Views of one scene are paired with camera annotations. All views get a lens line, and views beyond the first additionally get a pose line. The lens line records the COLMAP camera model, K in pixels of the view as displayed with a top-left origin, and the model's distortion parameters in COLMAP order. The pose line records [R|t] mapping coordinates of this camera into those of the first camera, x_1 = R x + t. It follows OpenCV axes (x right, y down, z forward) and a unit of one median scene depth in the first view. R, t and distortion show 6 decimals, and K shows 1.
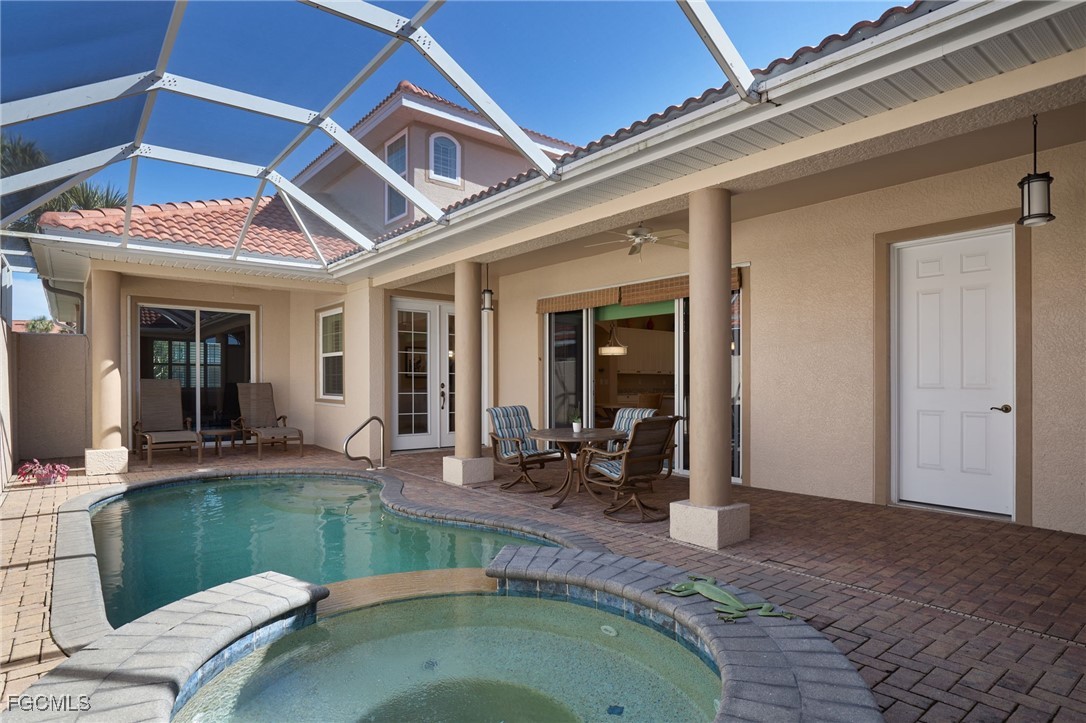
lens RADIAL K [[609.3, 0, 543.8], [0, 609.3, 378.3], [0, 0, 1]] dist [-0.010440, 0.000754]
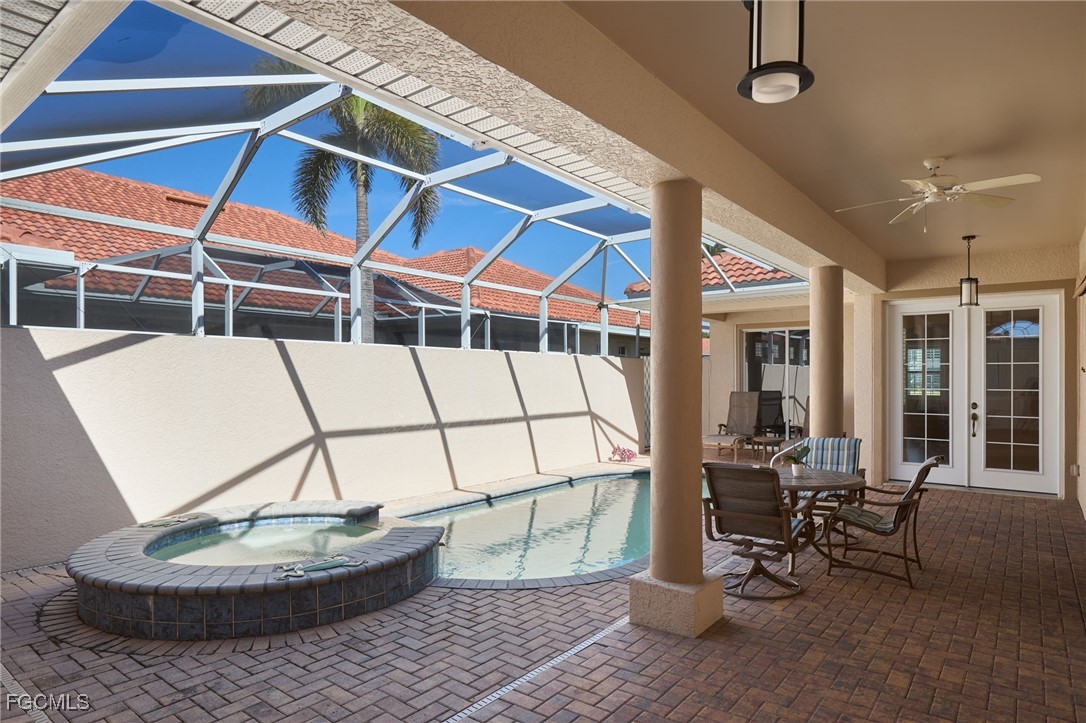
lens RADIAL K [[609.3, 0, 543.8], [0, 609.3, 378.3], [0, 0, 1]] dist [-0.010440, 0.000754]
pose [[0.241373, 0.003893, -0.970425, 1.017855], [0.004822, 0.999975, 0.005211, -0.067601], [0.970420, -0.005937, 0.241348, 0.624712]]
